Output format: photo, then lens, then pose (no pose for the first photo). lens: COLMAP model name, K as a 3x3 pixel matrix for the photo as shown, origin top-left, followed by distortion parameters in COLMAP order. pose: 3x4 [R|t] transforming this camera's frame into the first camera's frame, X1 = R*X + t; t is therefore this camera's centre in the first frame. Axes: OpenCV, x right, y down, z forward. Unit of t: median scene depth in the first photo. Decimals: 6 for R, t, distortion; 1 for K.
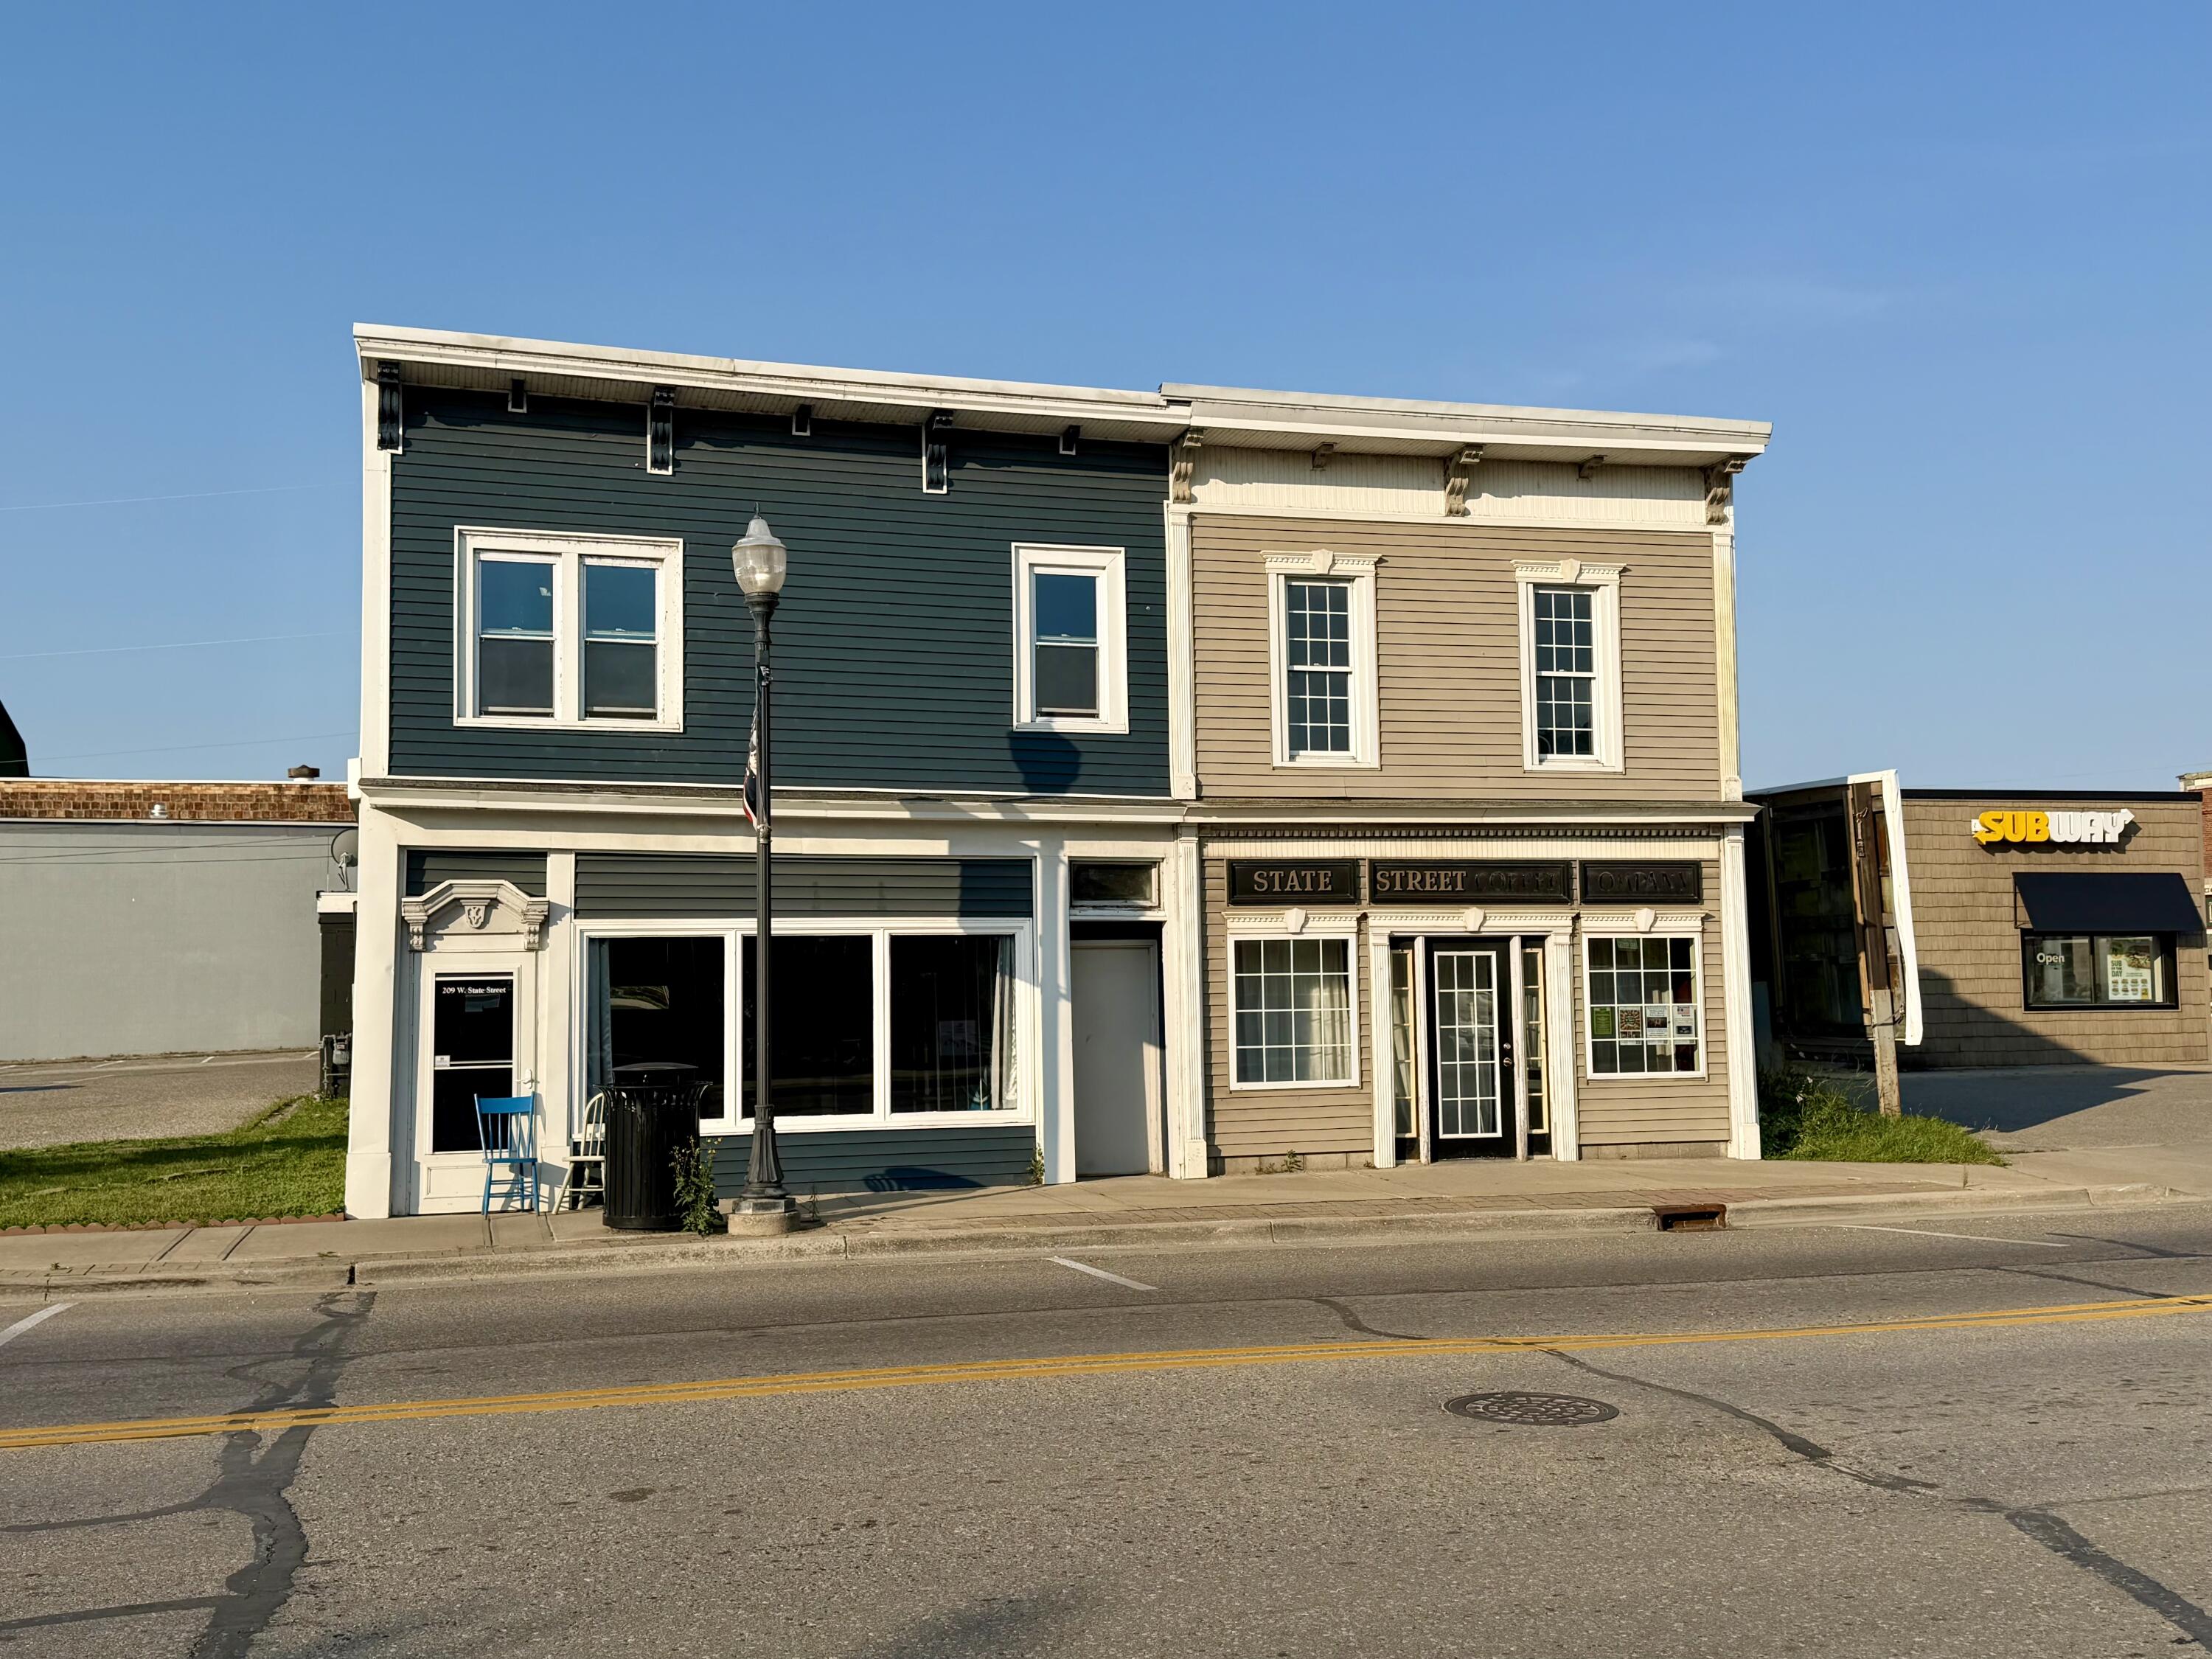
lens RADIAL K [[2231.7, 0, 1110.1], [0, 2231.7, 828.9], [0, 0, 1]] dist [0.102261, 0.000000]
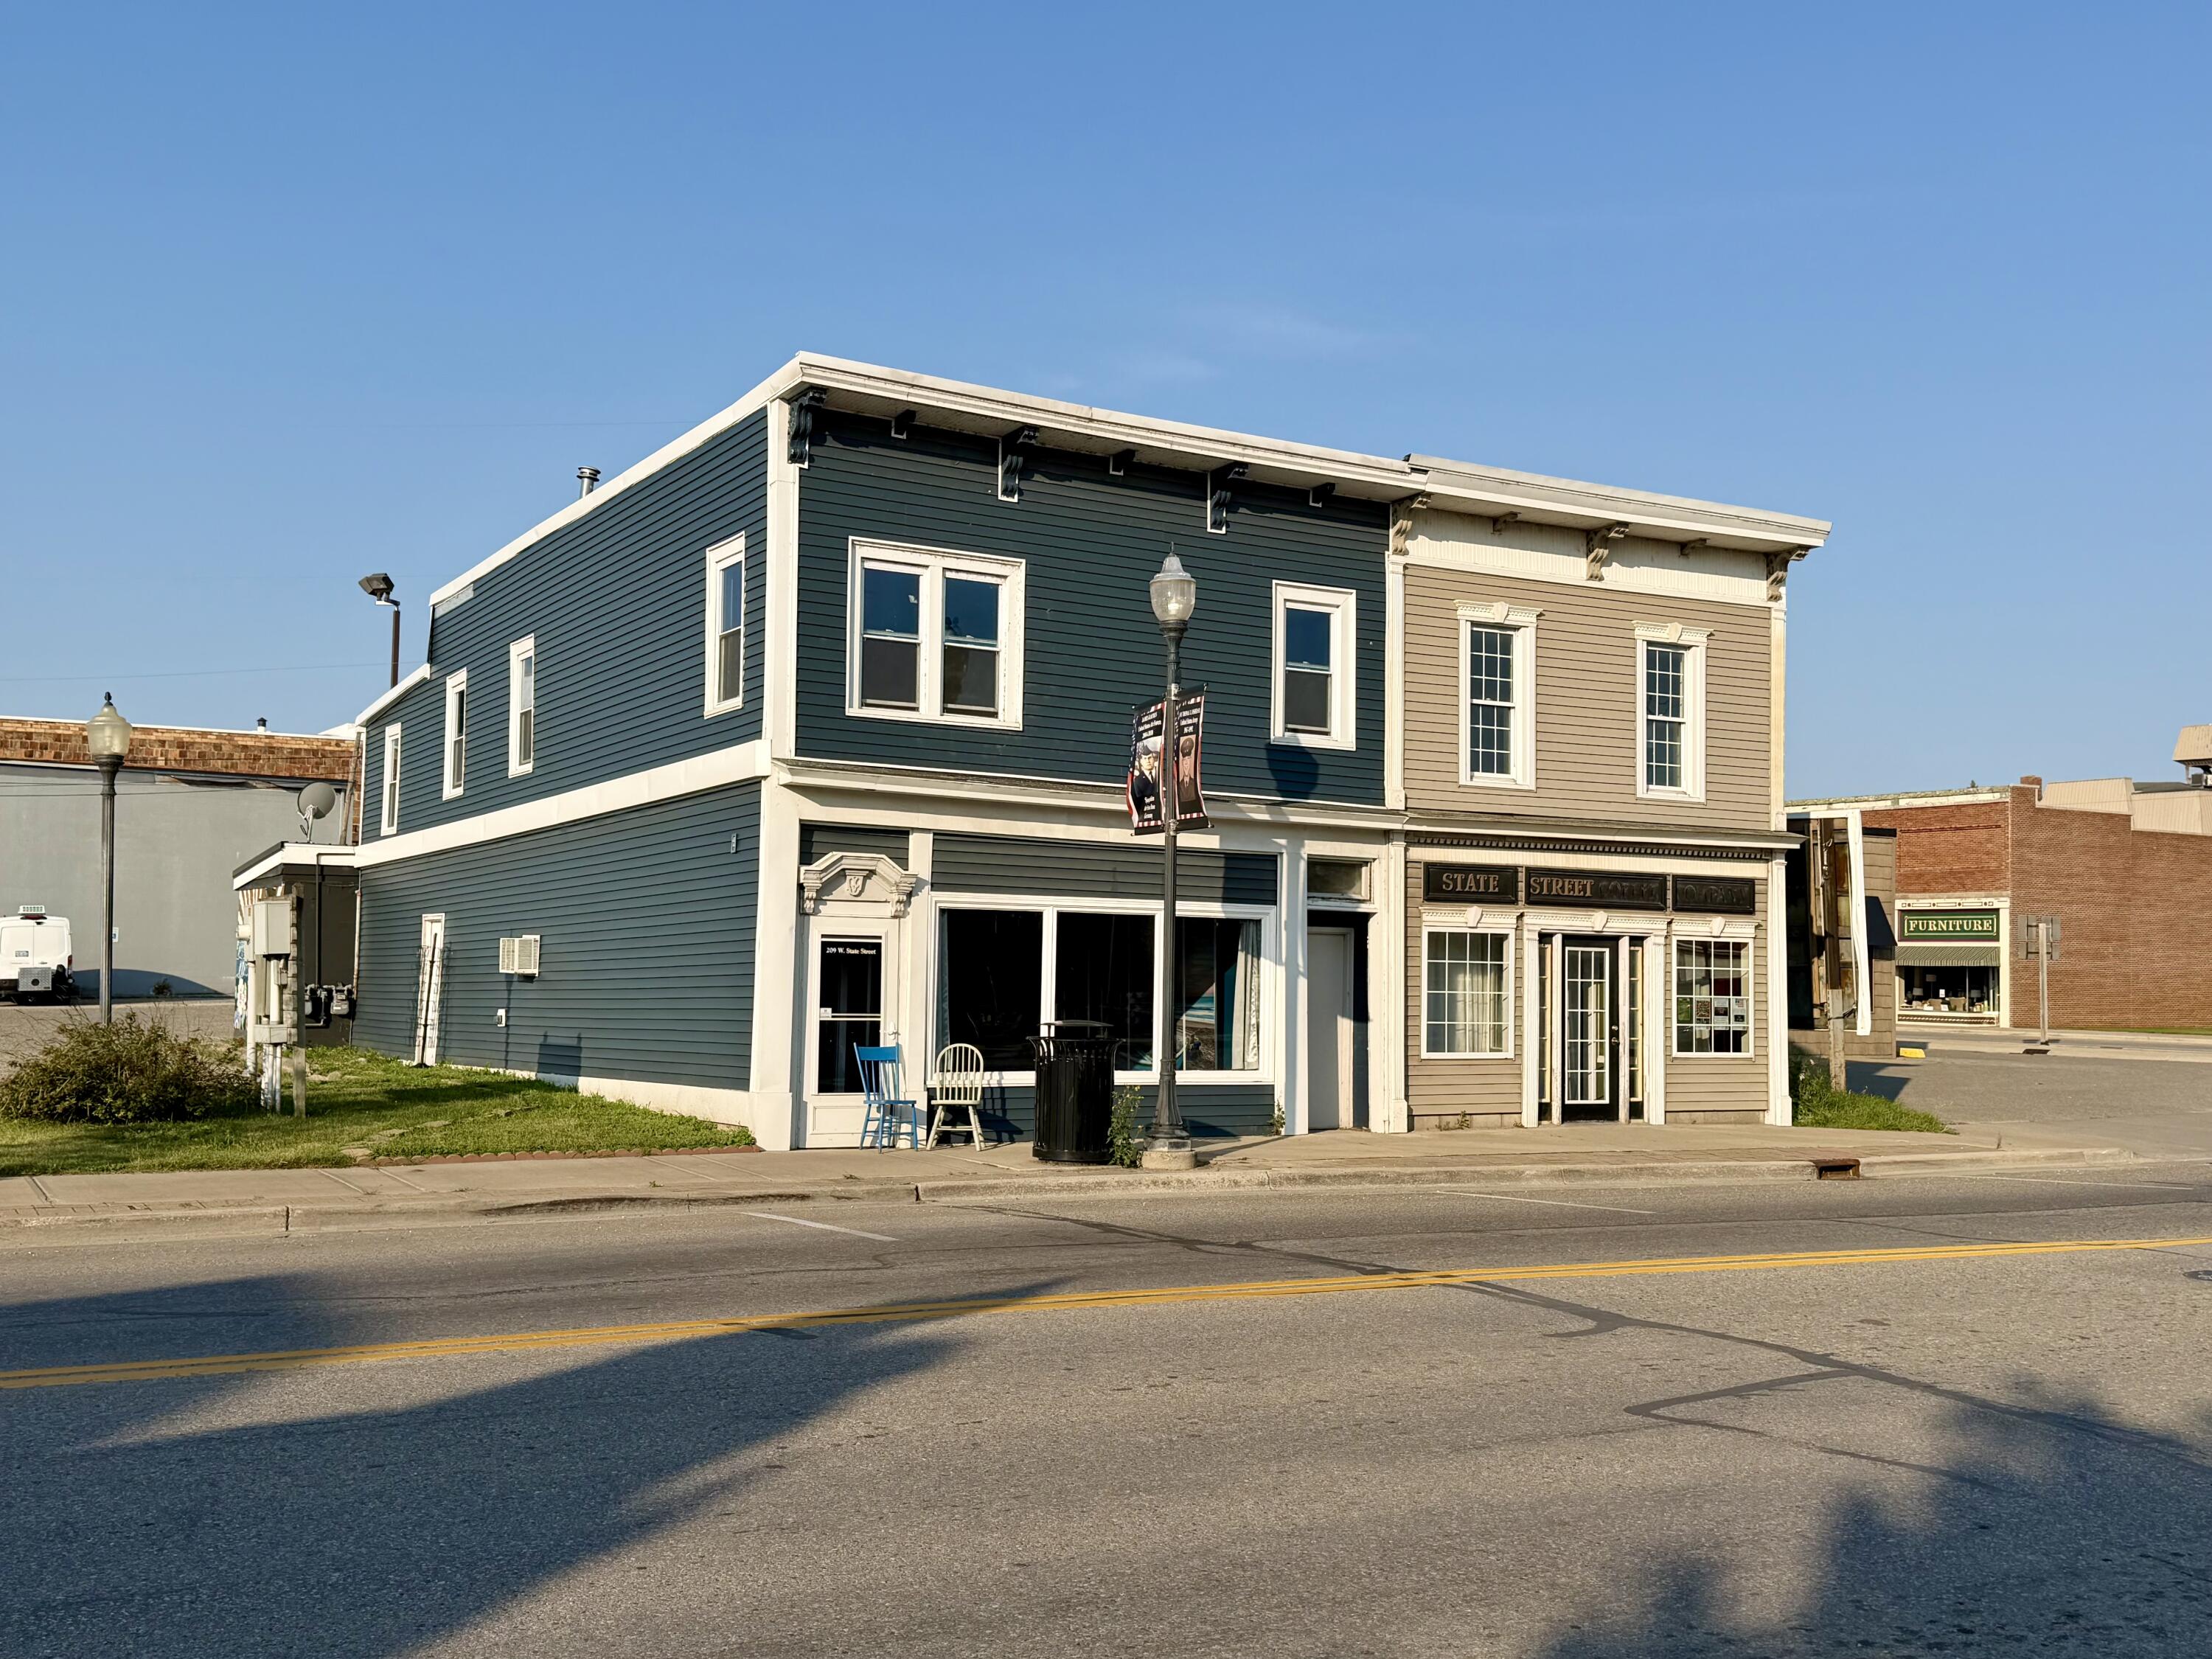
lens RADIAL K [[2231.7, 0, 1097.9], [0, 2231.7, 836.0], [0, 0, 1]] dist [0.102261, 0.000000]
pose [[0.972243, 0.046796, 0.229244, -0.399344], [-0.049586, 0.998749, 0.006422, 0.000999], [-0.228657, -0.017611, 0.973348, -0.107486]]
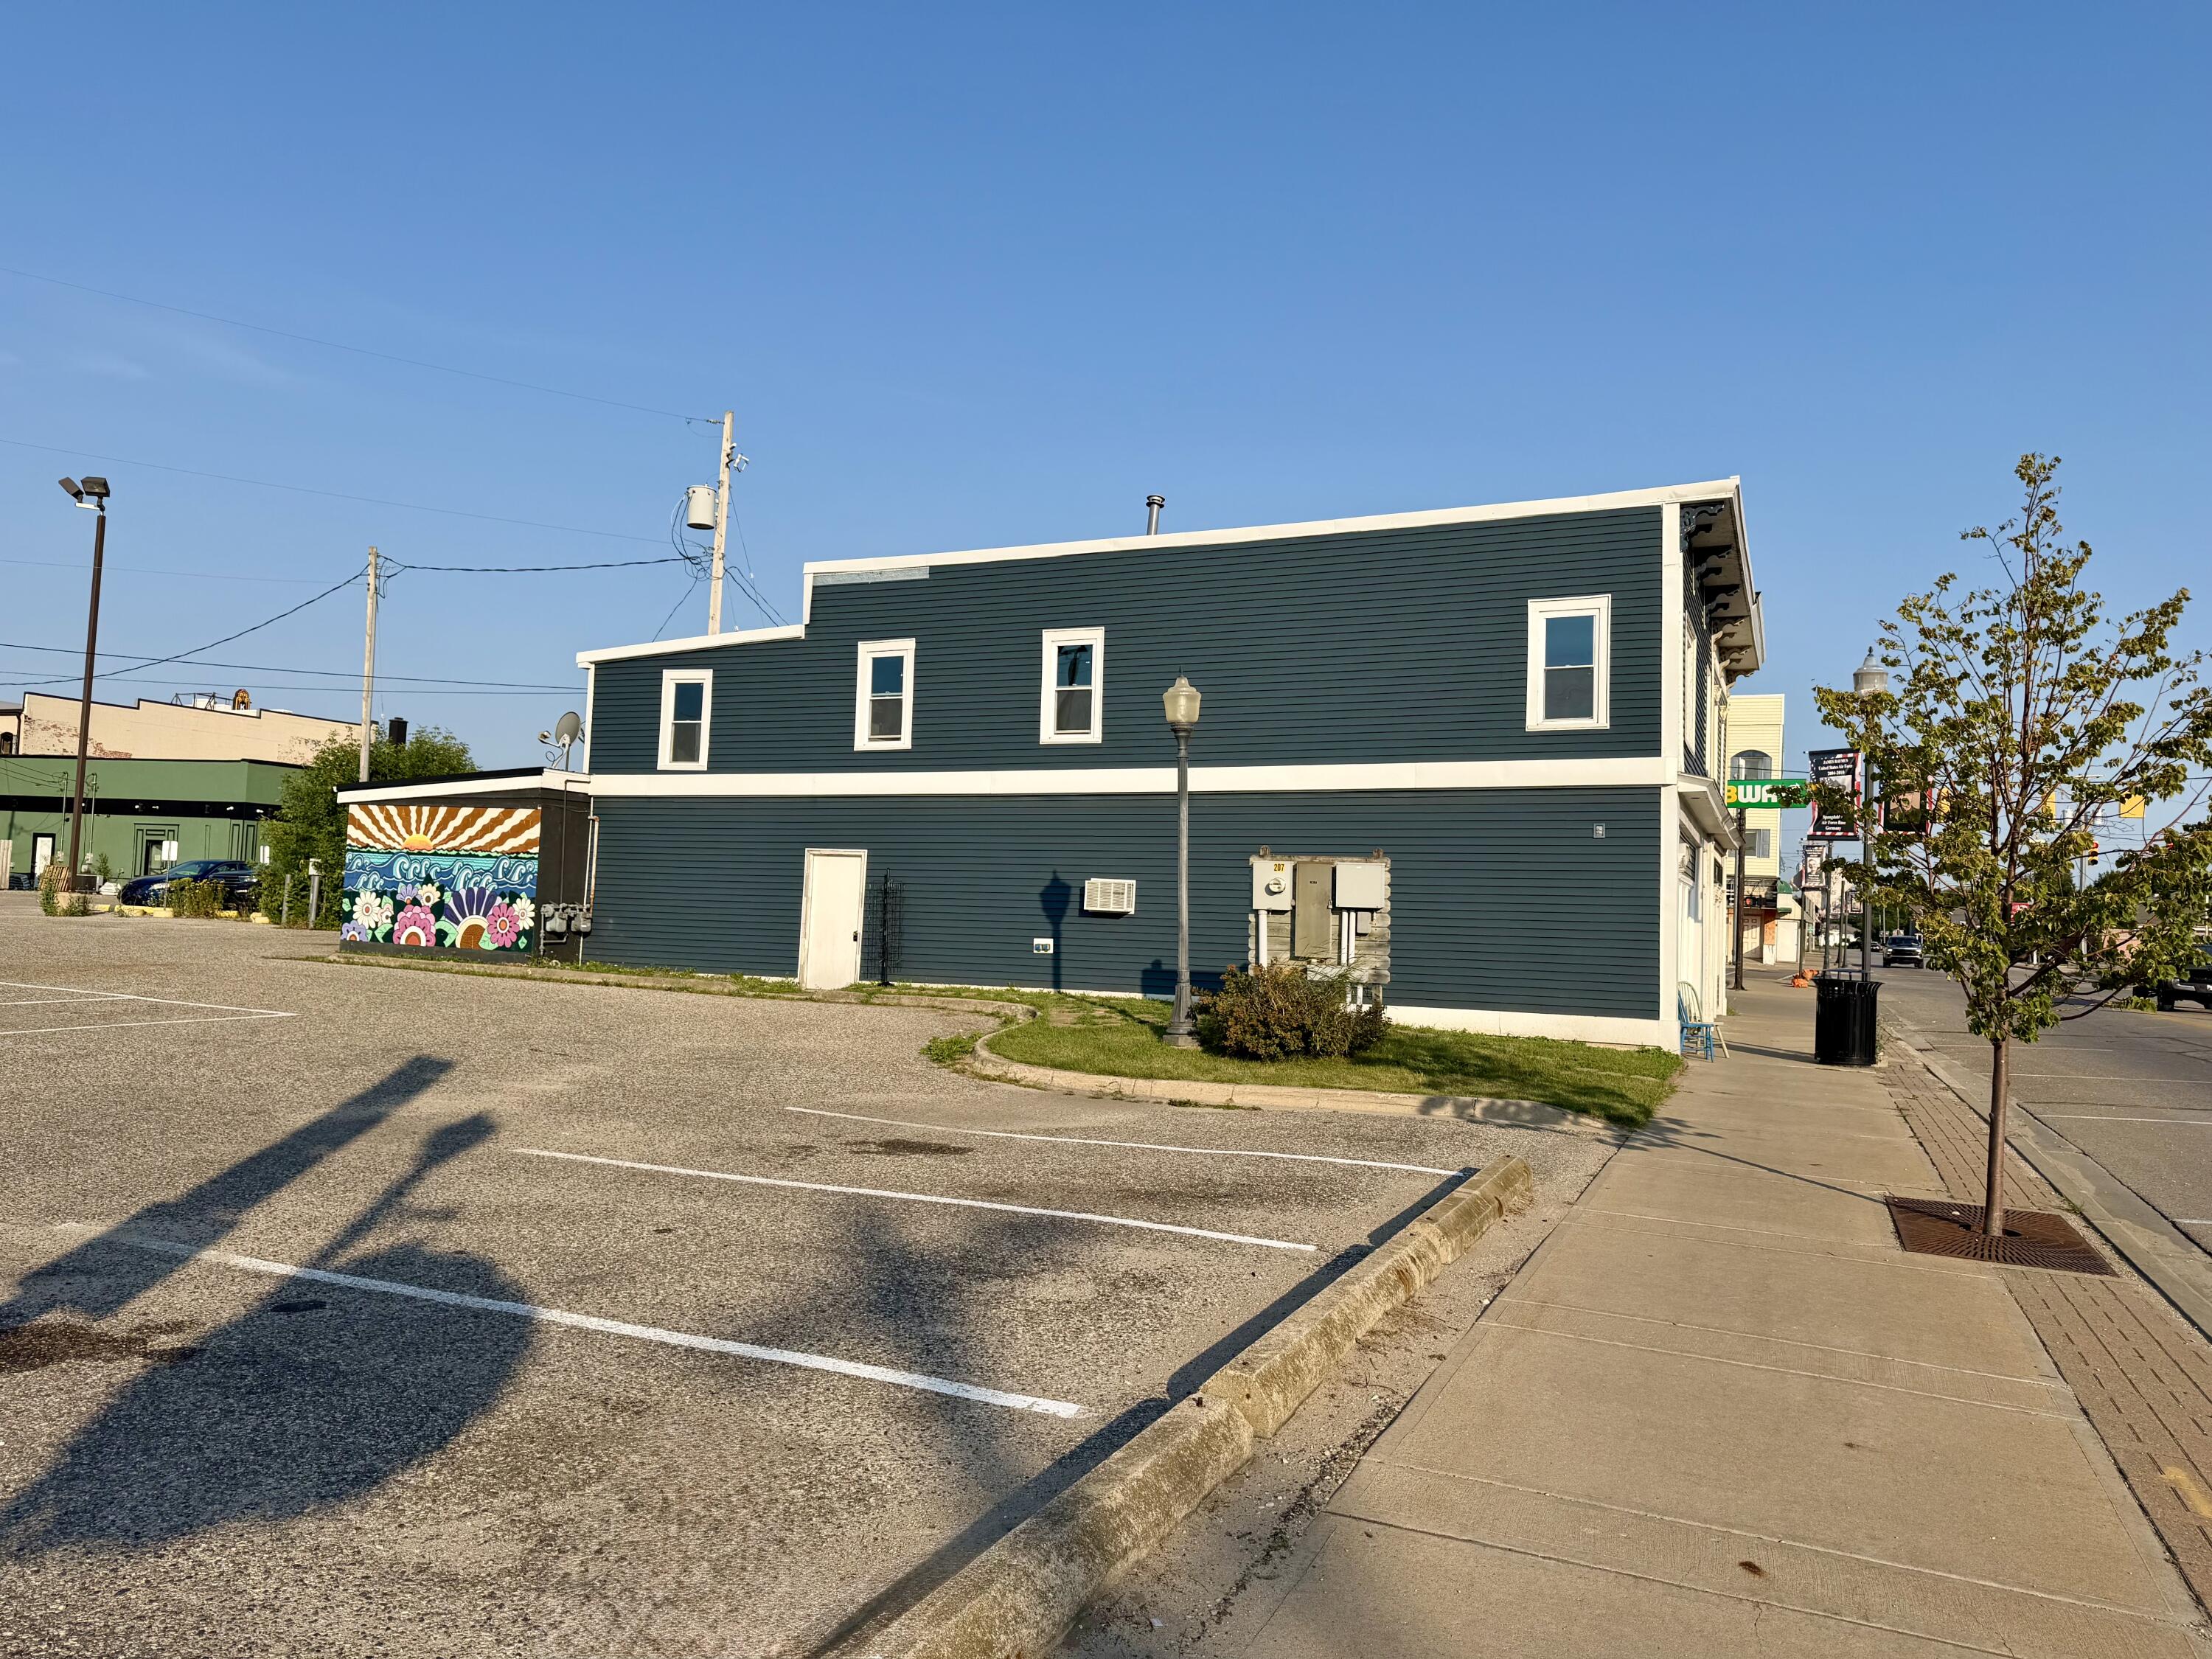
lens RADIAL K [[1534.1, 0, 1108.9], [0, 1534.1, 820.9], [0, 0, 1]] dist [0.077700, -0.020568]
pose [[0.644353, 0.085670, 0.759914, -1.275249], [-0.106596, 0.994066, -0.021682, 0.069562], [-0.757262, -0.067033, 0.649662, 0.572891]]
